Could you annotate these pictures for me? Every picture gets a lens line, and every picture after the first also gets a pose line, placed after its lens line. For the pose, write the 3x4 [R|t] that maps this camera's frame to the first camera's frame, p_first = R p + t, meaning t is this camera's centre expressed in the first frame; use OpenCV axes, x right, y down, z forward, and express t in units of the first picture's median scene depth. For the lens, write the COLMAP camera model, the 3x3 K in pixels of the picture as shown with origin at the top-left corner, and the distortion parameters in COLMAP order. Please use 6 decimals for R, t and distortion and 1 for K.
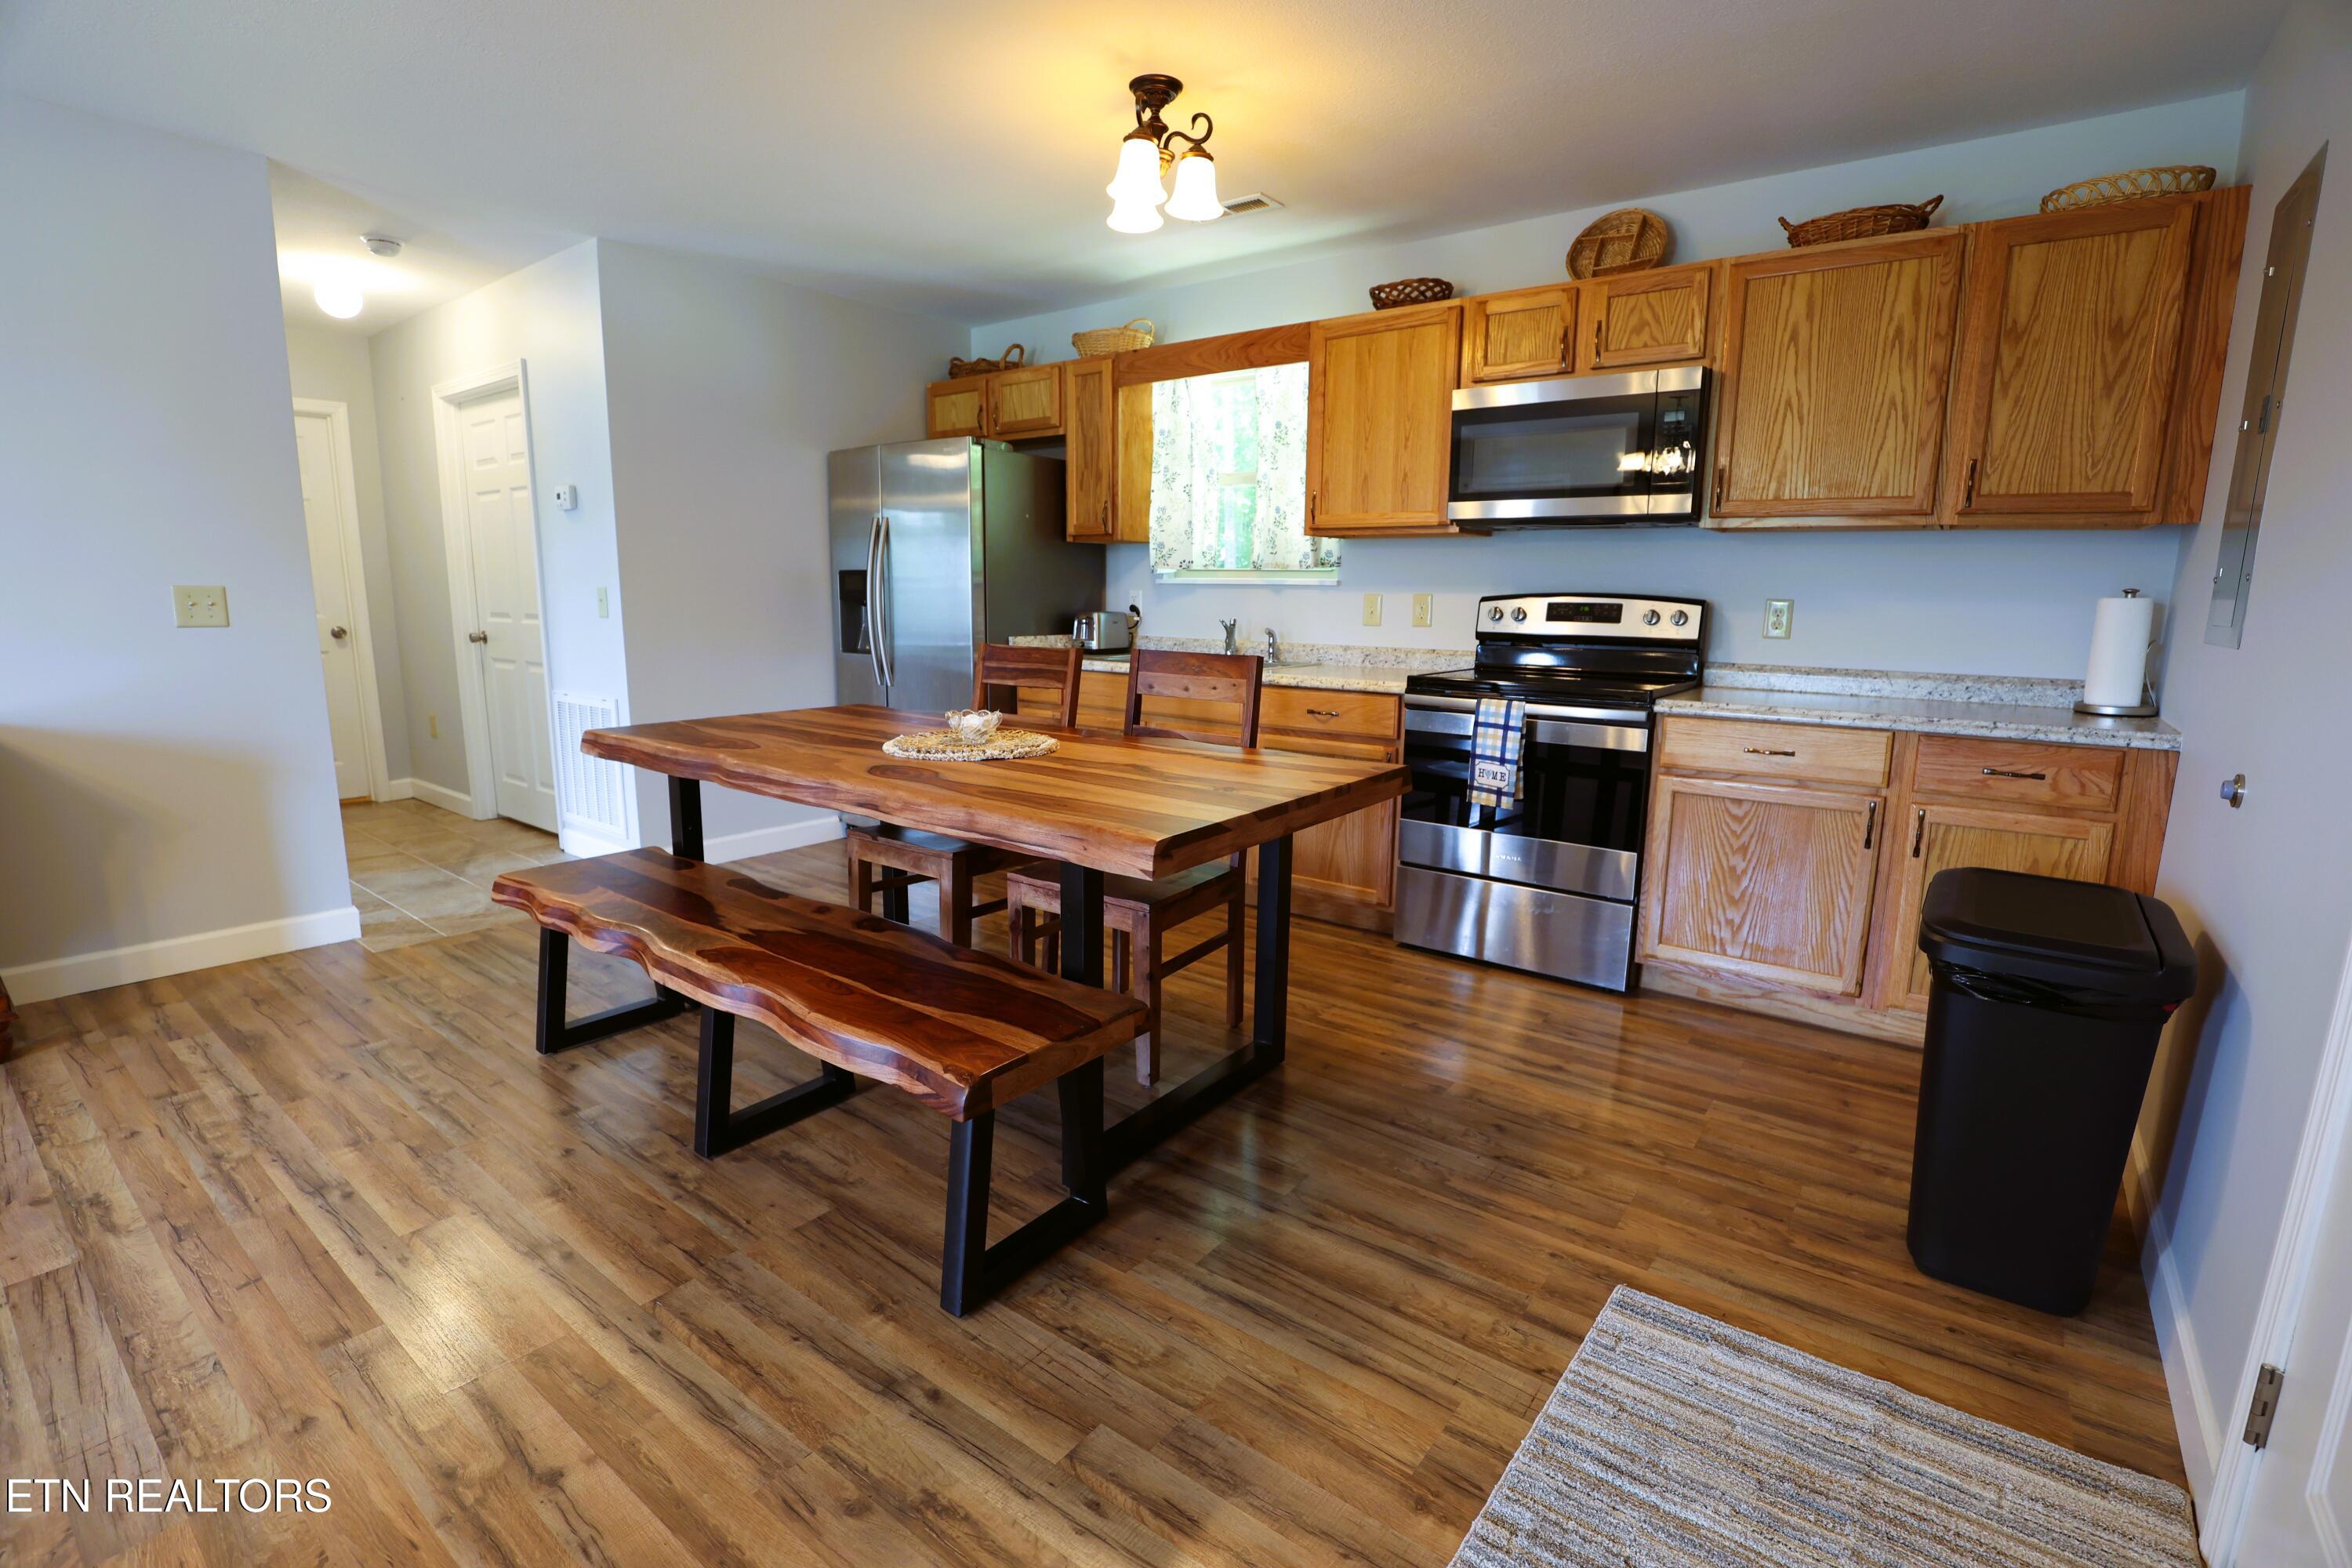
lens RADIAL K [[1072.2, 0, 1173.7], [0, 1072.2, 783.0], [0, 0, 1]] dist [-0.038852, 0.006891]
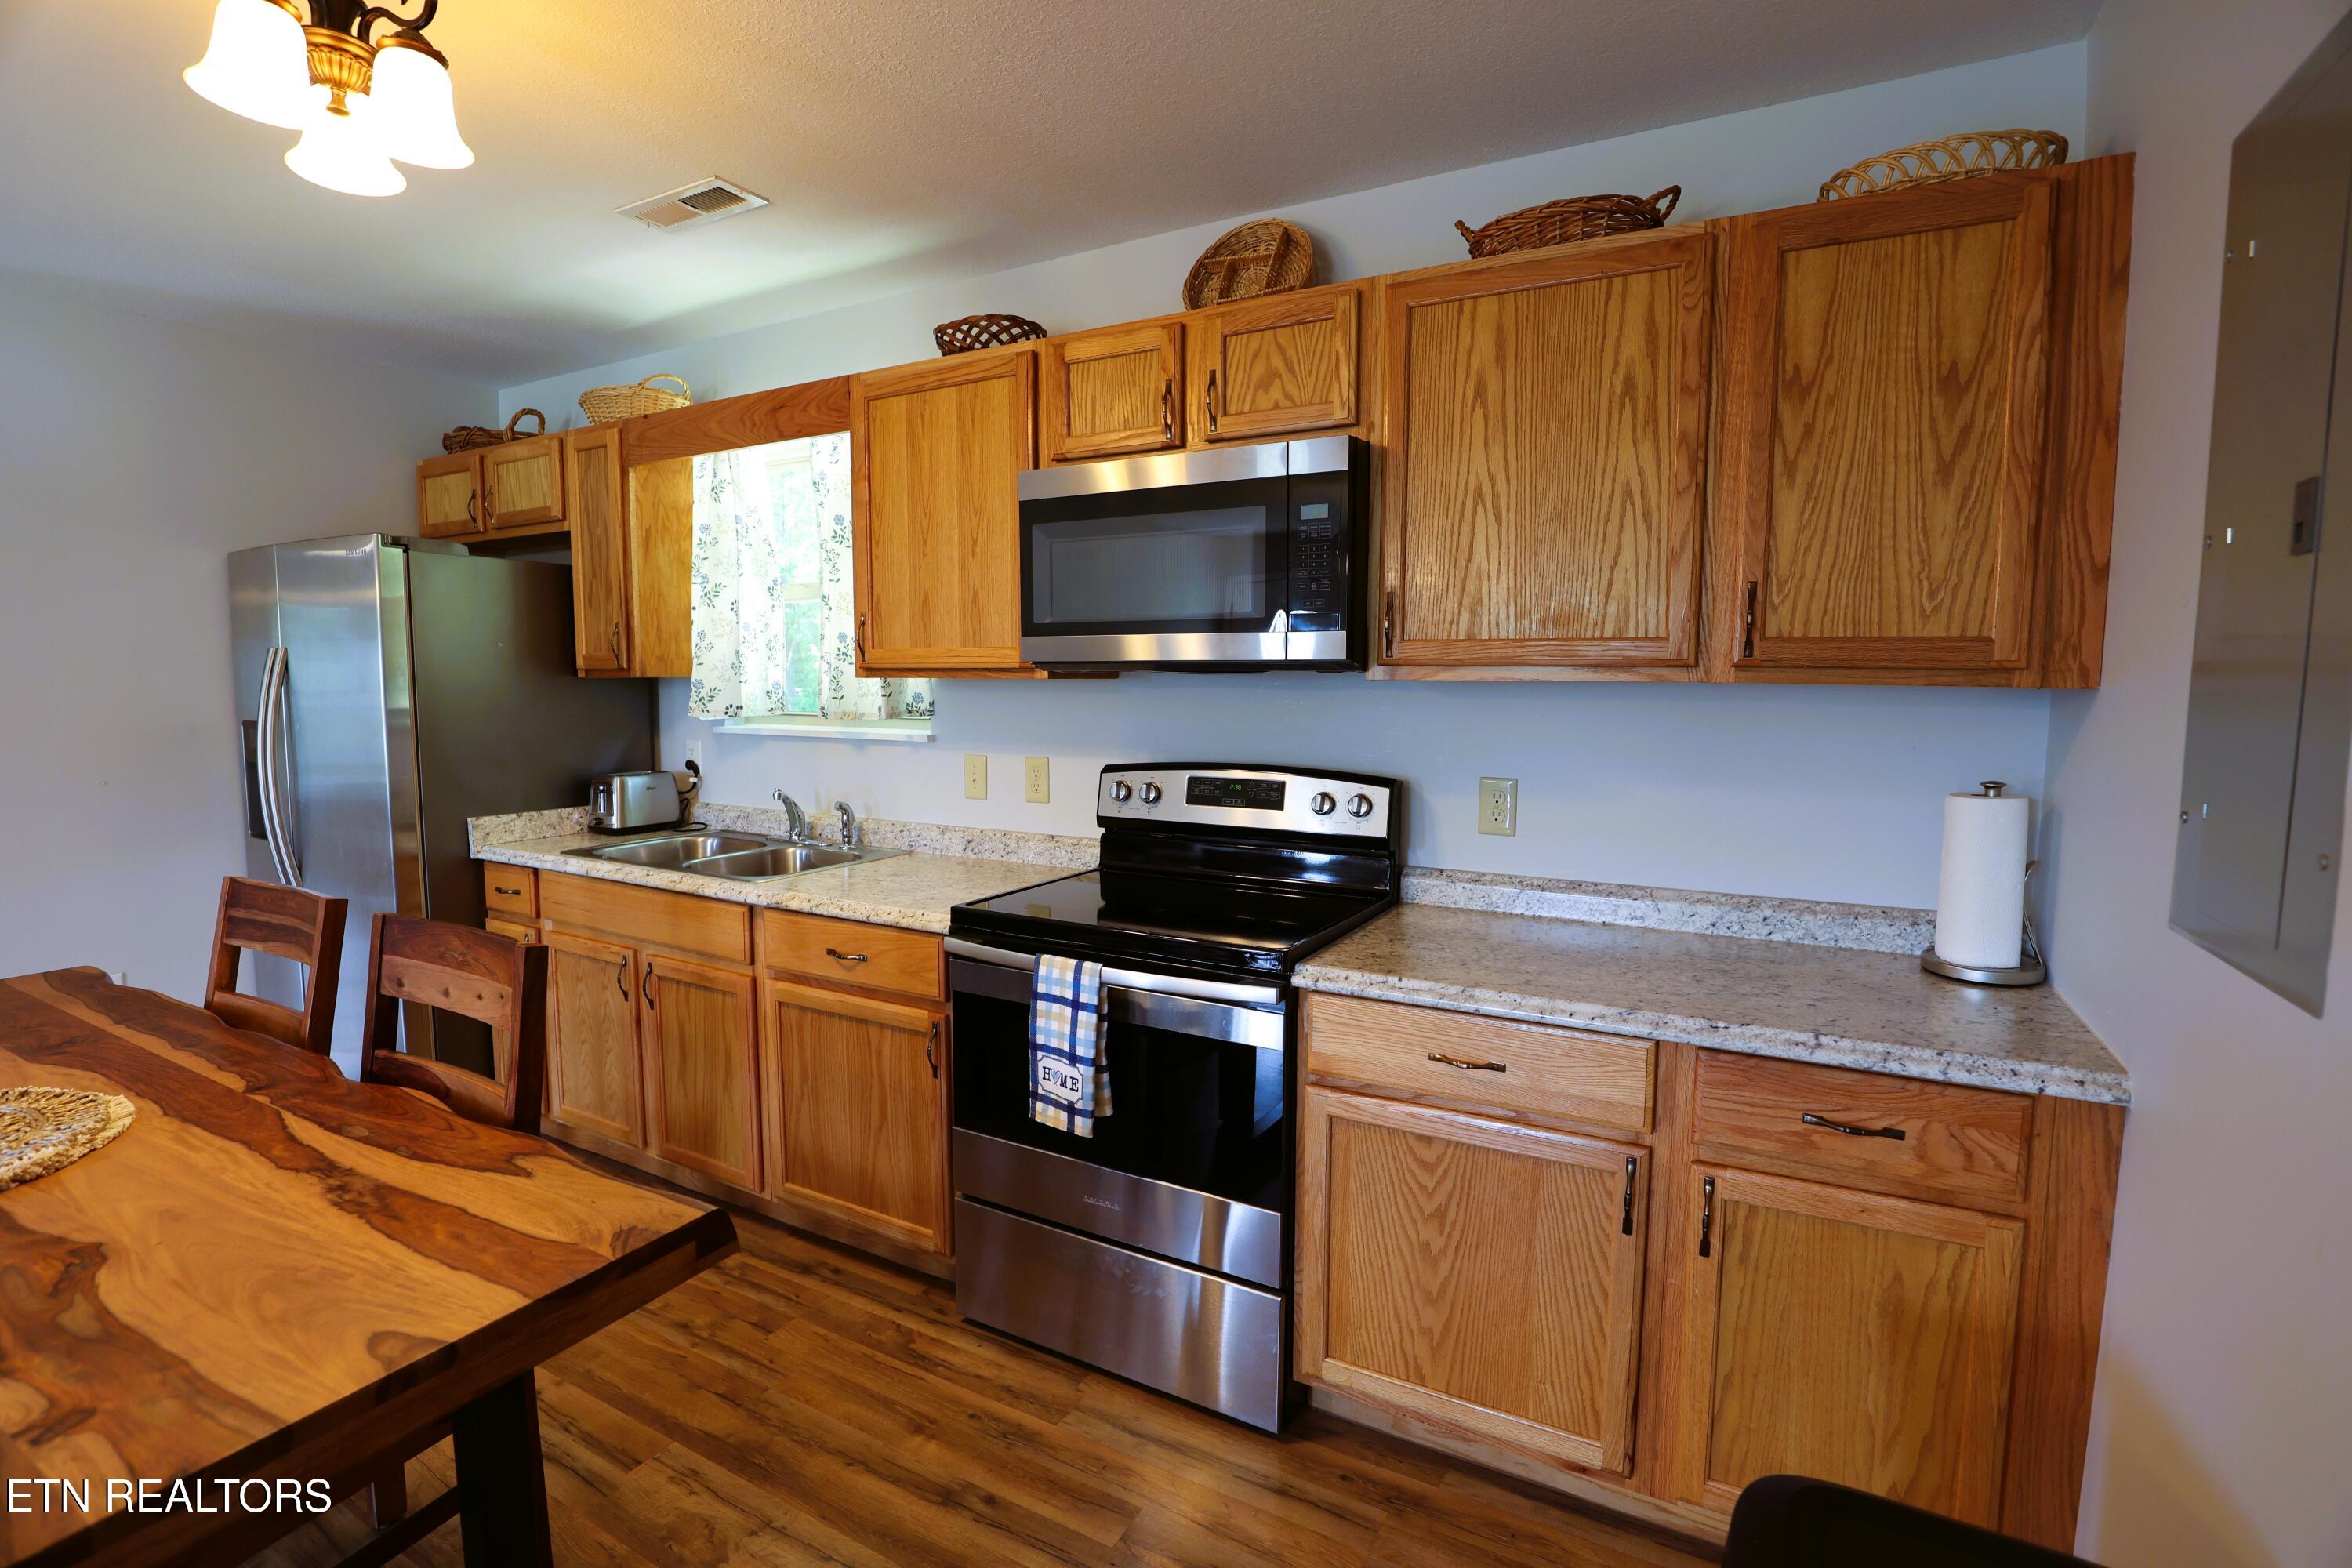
lens RADIAL K [[1072.2, 0, 1173.0], [0, 1072.2, 780.9], [0, 0, 1]] dist [-0.038852, 0.006891]
pose [[0.989482, -0.021330, 0.143073, 0.295995], [0.032994, 0.996277, -0.079648, -0.136449], [-0.140841, 0.083531, 0.986502, 0.391119]]
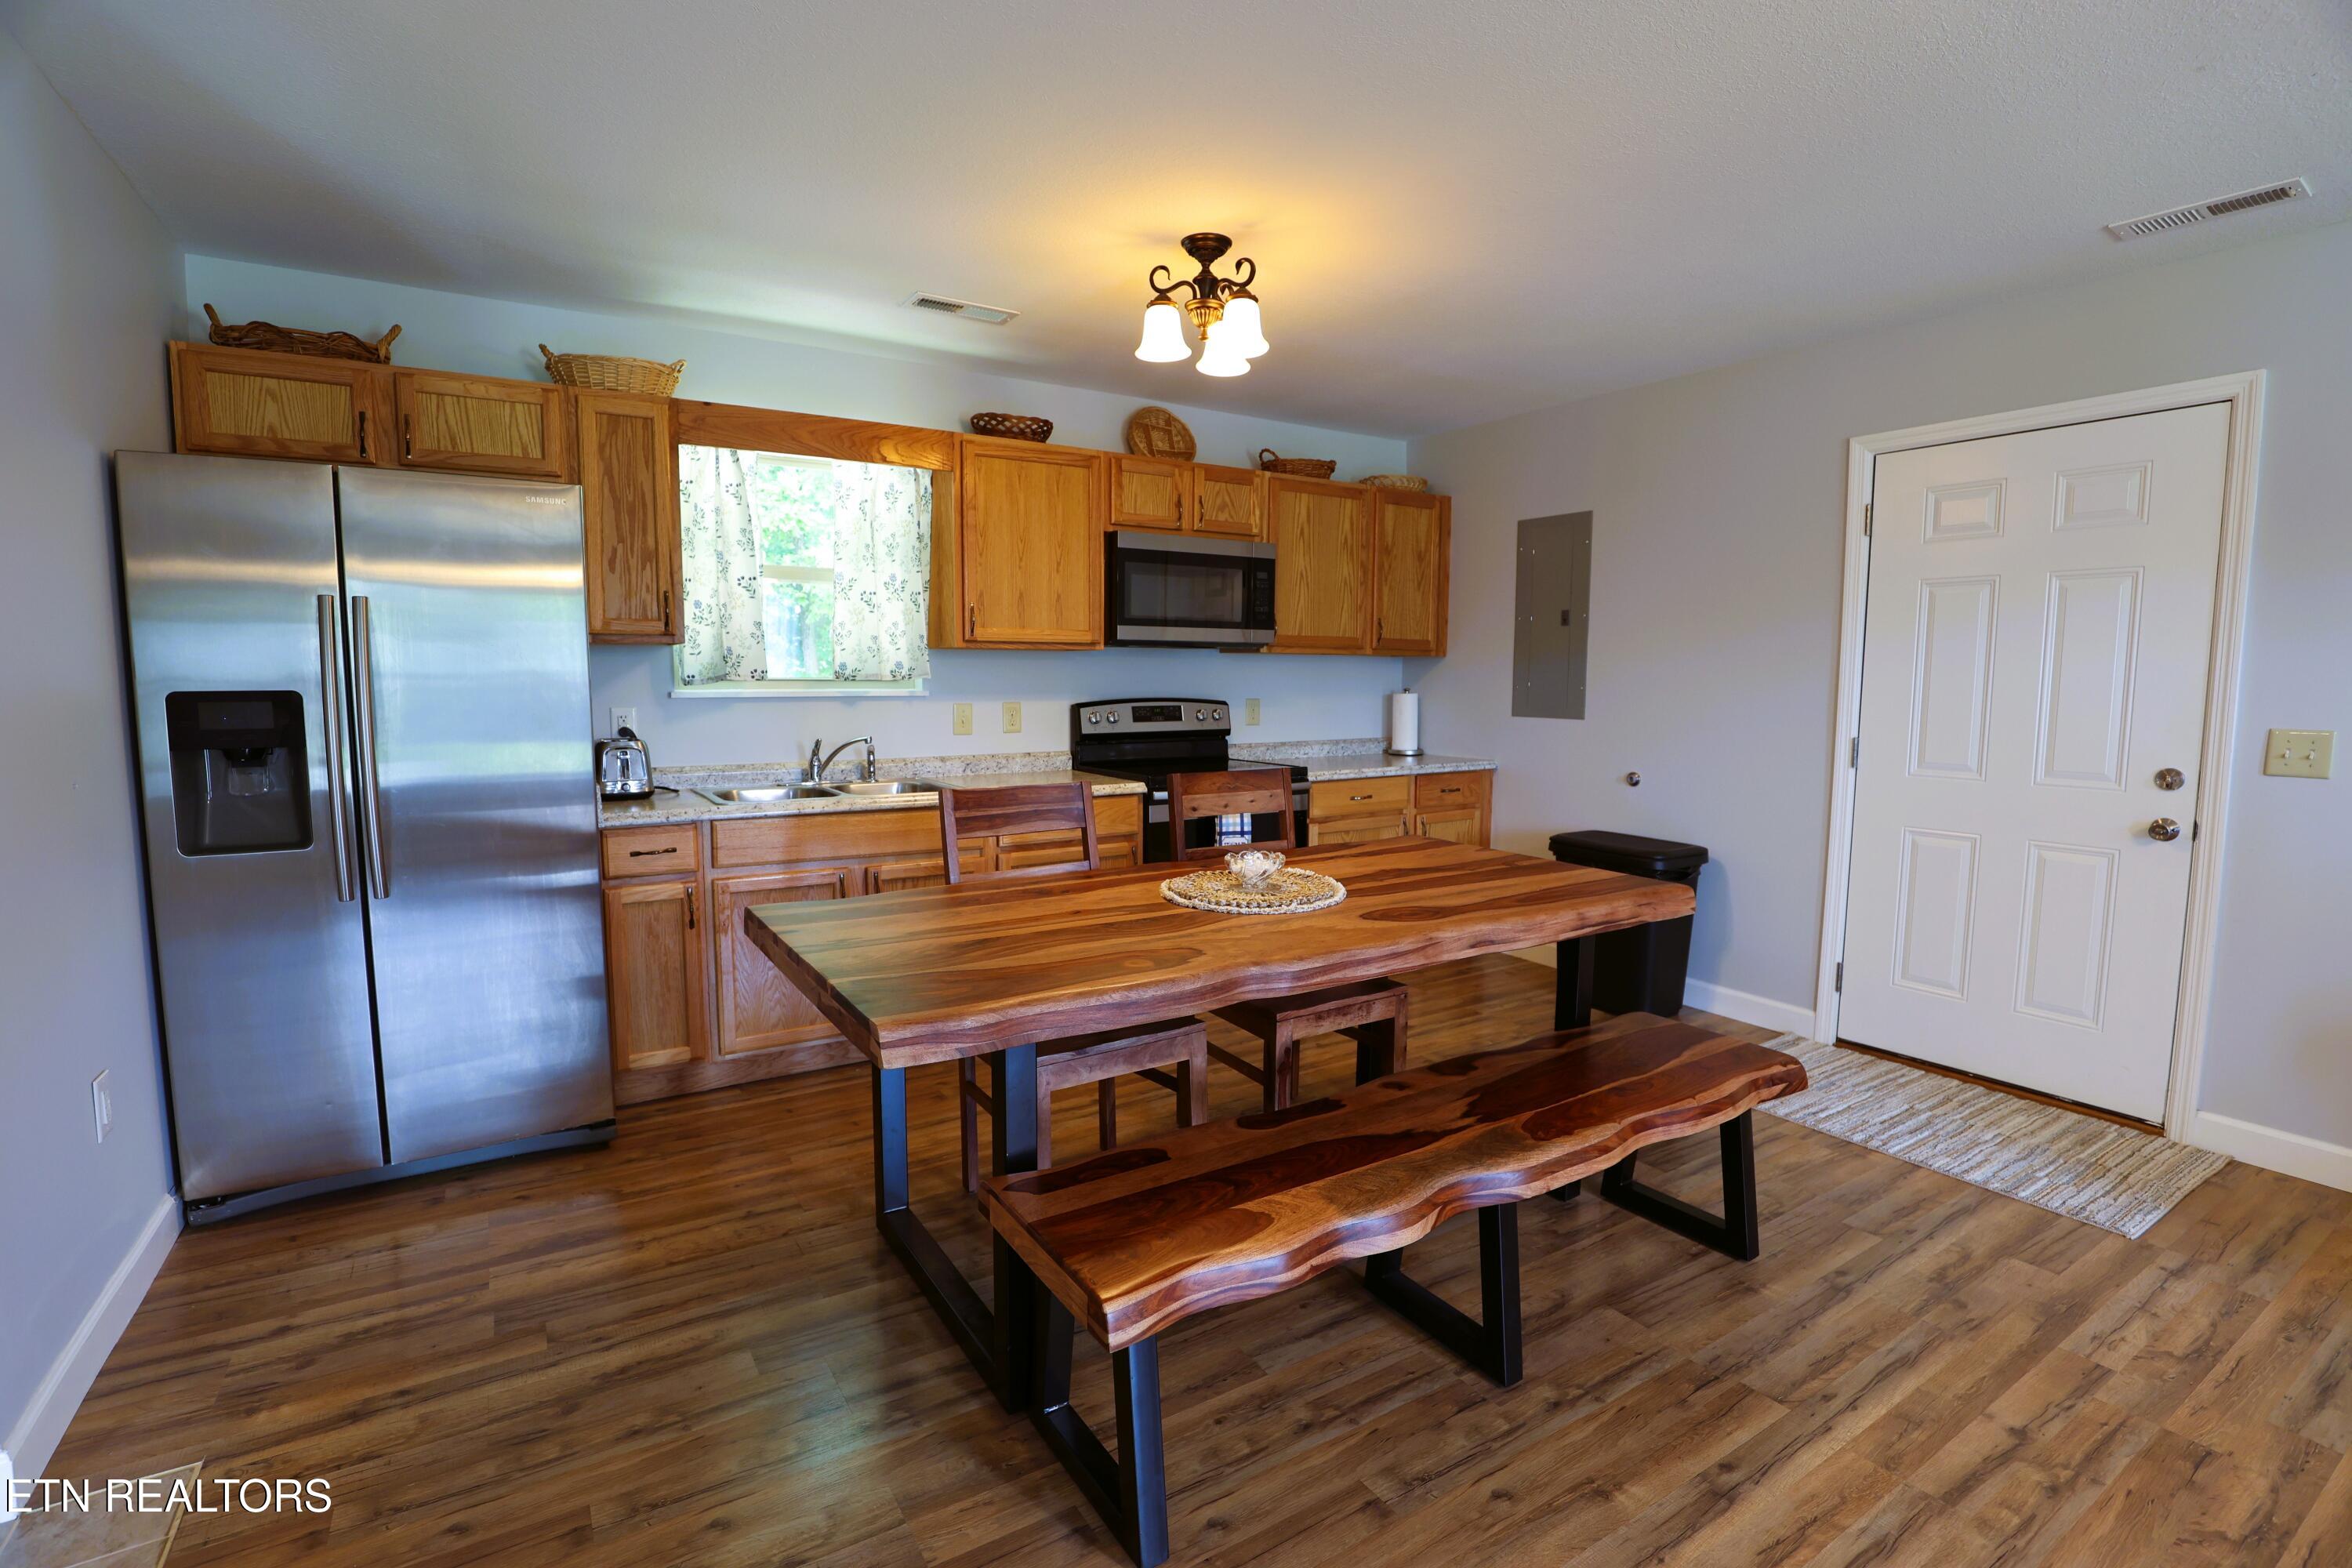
lens RADIAL K [[1072.2, 0, 1172.9], [0, 1072.2, 782.6], [0, 0, 1]] dist [-0.038852, 0.006891]
pose [[0.347543, -0.104431, 0.931831, -0.953451], [0.168299, 0.984587, 0.047573, -0.163650], [-0.922437, 0.140293, 0.359762, 0.643619]]
